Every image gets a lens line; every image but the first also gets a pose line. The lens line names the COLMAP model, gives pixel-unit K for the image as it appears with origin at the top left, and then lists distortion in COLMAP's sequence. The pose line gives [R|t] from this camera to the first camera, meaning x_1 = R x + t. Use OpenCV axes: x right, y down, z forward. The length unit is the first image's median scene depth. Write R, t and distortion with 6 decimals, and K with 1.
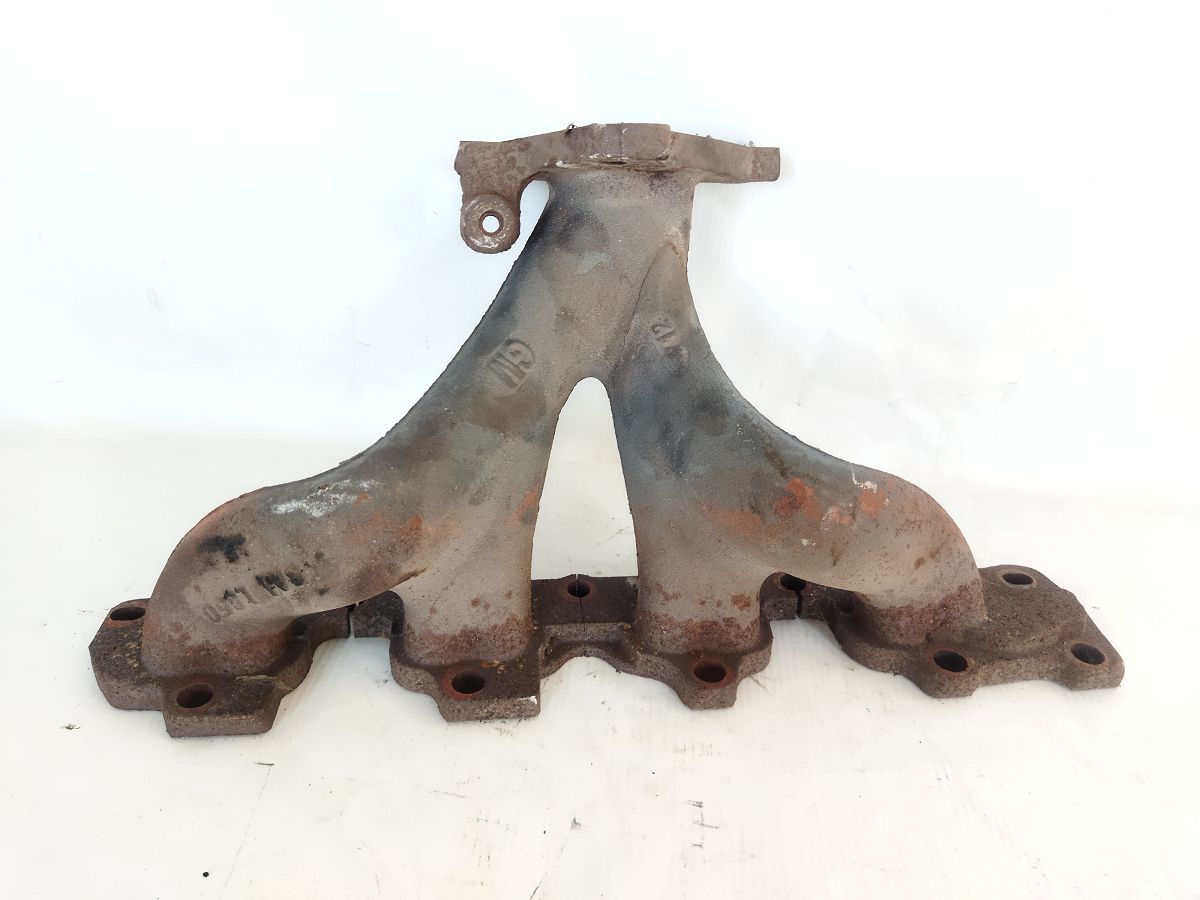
lens RADIAL K [[895.6, 0, 600.0], [0, 895.6, 450.0], [0, 0, 1]] dist [0.080035, -0.171016]
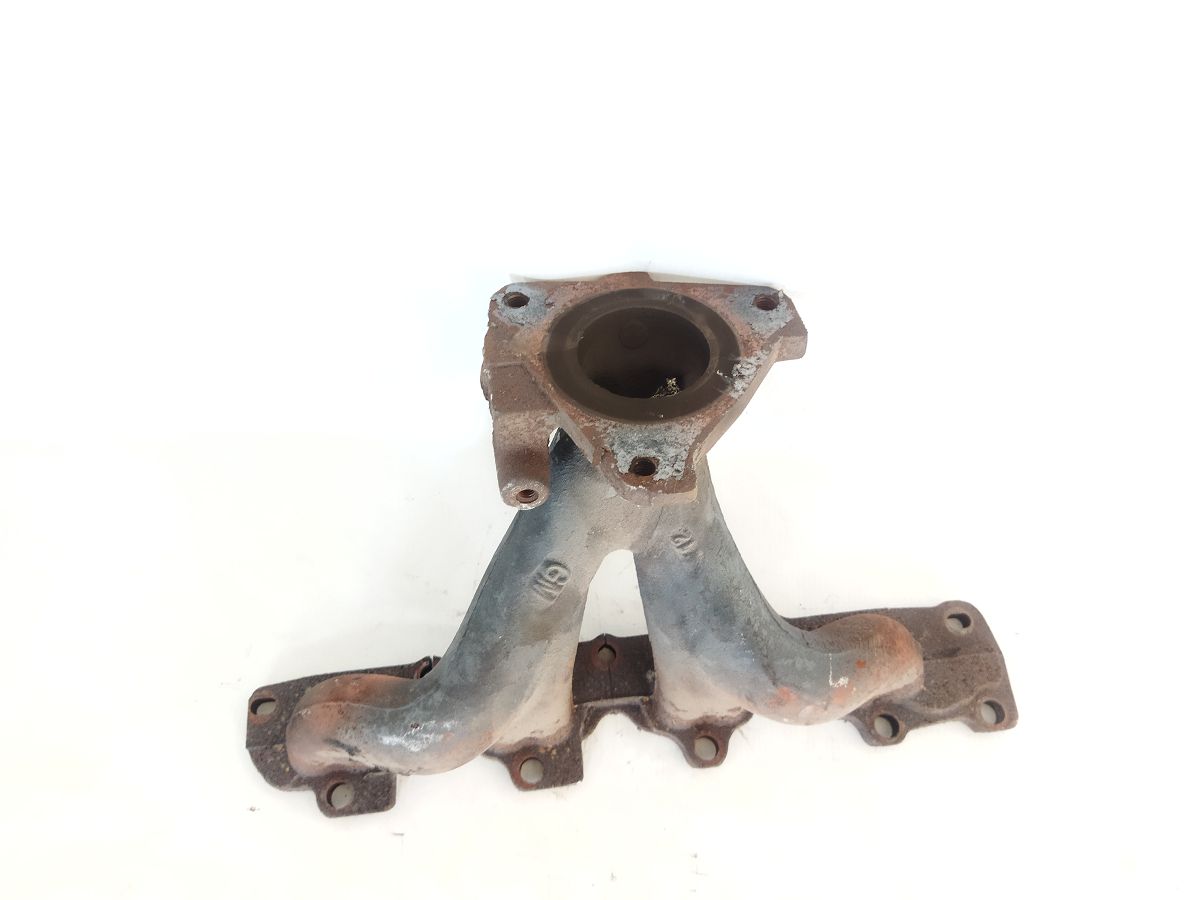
lens RADIAL K [[895.6, 0, 600.0], [0, 895.6, 450.0], [0, 0, 1]] dist [0.080035, -0.171016]
pose [[0.999863, -0.016570, 0.000459, -0.032438], [0.013246, 0.815315, 0.578866, -0.900053], [-0.009966, -0.578781, 0.815422, 0.152374]]
